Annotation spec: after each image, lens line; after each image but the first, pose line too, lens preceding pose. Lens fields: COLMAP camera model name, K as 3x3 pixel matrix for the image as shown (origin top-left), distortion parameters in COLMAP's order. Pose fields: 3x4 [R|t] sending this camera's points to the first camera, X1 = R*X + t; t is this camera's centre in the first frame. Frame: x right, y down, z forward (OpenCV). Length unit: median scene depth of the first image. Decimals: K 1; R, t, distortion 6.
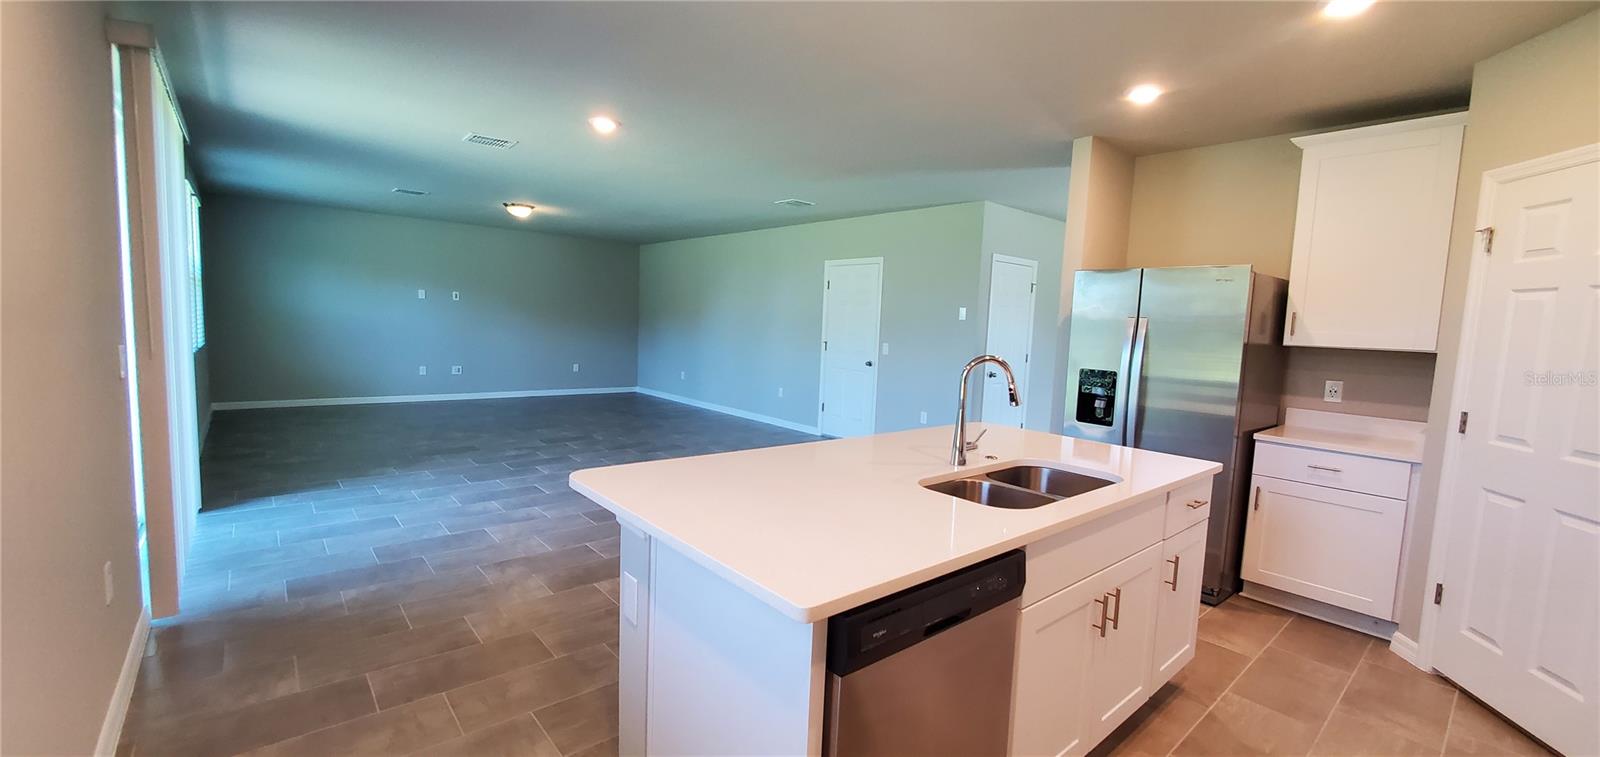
lens RADIAL K [[639.6, 0, 808.7], [0, 639.6, 382.2], [0, 0, 1]] dist [0.001019, -0.000160]
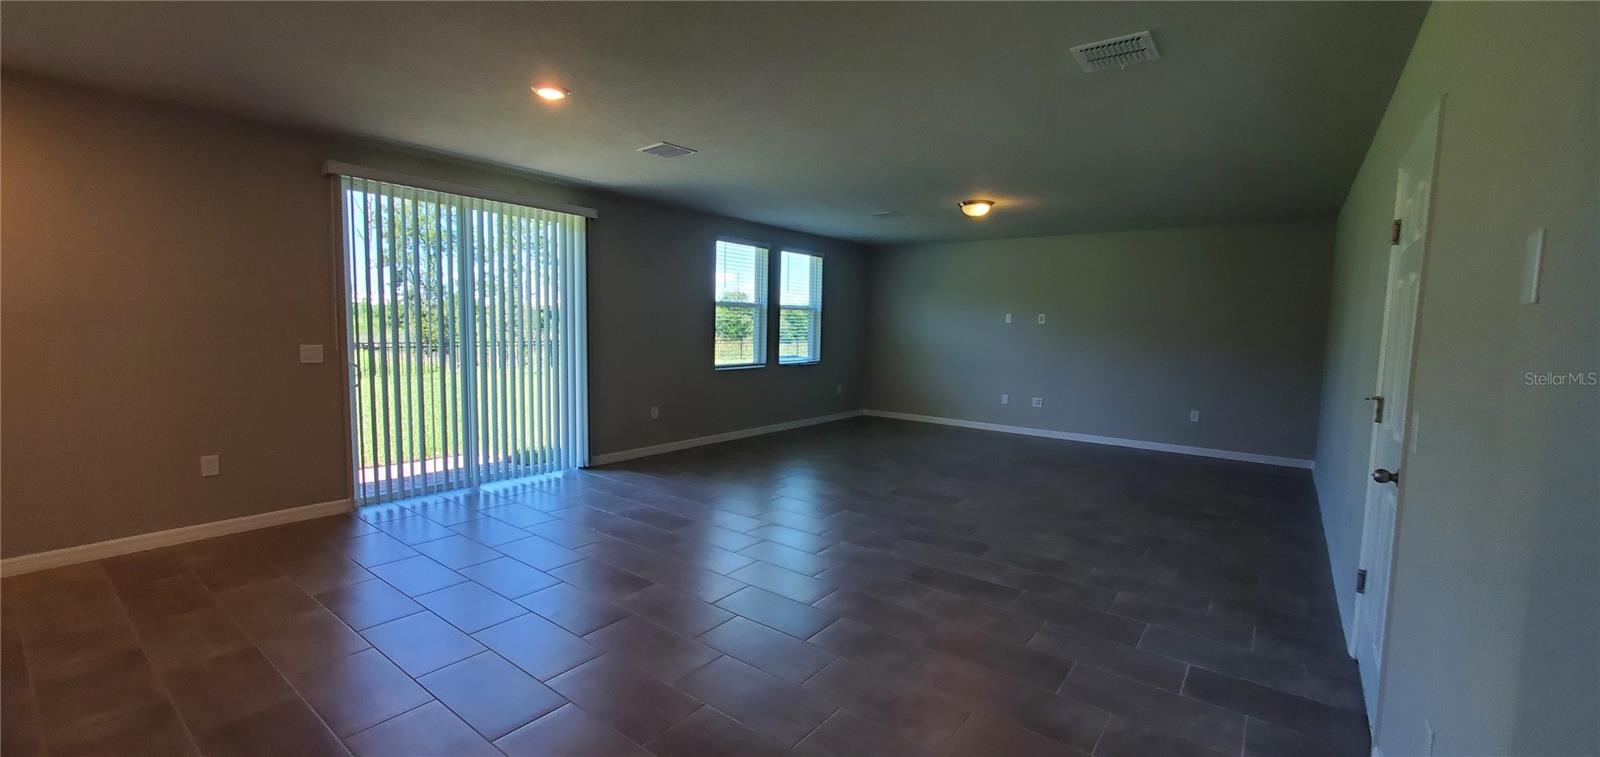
lens RADIAL K [[639.6, 0, 808.7], [0, 639.6, 382.2], [0, 0, 1]] dist [0.001019, -0.000160]
pose [[0.221403, 0.051019, -0.973847, 0.408291], [-0.107040, 0.993868, 0.027733, -0.062810], [0.969290, 0.098100, 0.225506, 0.825504]]
